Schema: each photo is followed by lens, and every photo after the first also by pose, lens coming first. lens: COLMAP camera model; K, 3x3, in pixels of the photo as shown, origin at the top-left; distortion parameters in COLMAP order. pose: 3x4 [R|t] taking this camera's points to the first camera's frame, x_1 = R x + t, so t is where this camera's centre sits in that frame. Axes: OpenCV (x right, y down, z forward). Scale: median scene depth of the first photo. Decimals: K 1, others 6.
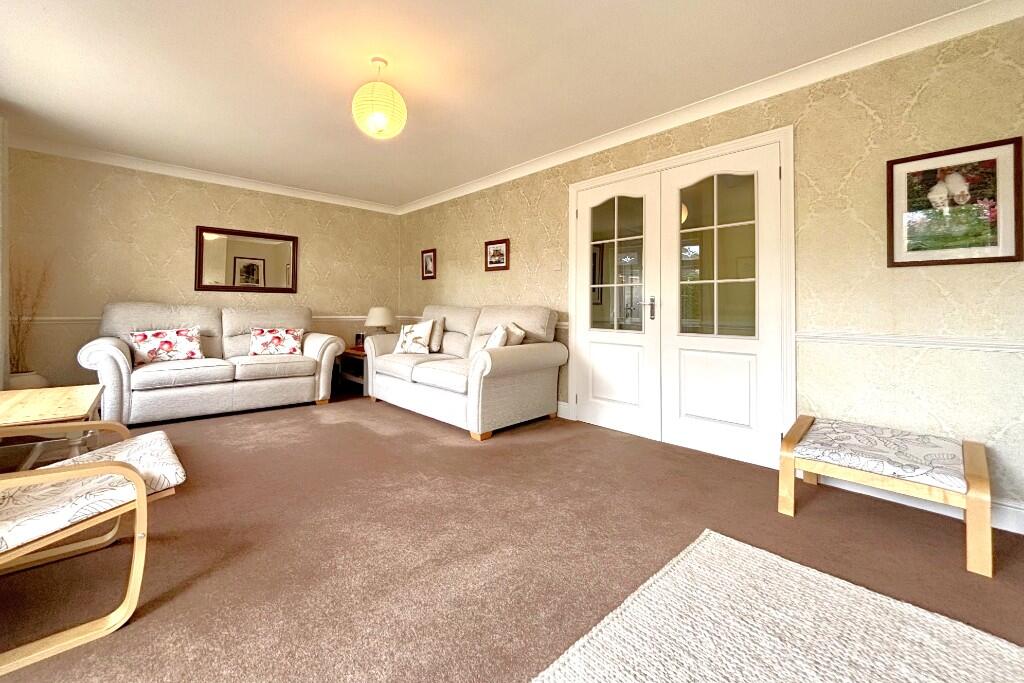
lens RADIAL K [[426.6, 0, 510.3], [0, 426.6, 307.6], [0, 0, 1]] dist [-0.015887, -0.000112]
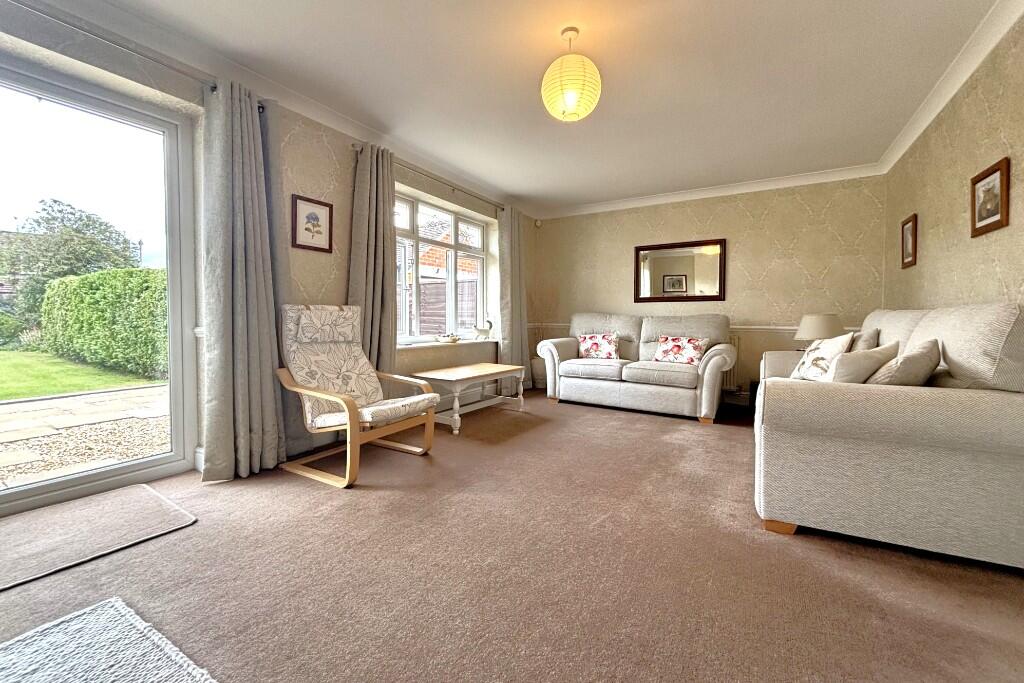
lens RADIAL K [[415.9, 0, 509.2], [0, 415.9, 338.0], [0, 0, 1]] dist [0.003311, 0.000173]
pose [[0.256616, 0.039103, -0.965722, 0.301676], [0.001018, 0.999170, 0.040727, 0.011718], [0.966513, -0.011434, 0.256363, 0.377144]]
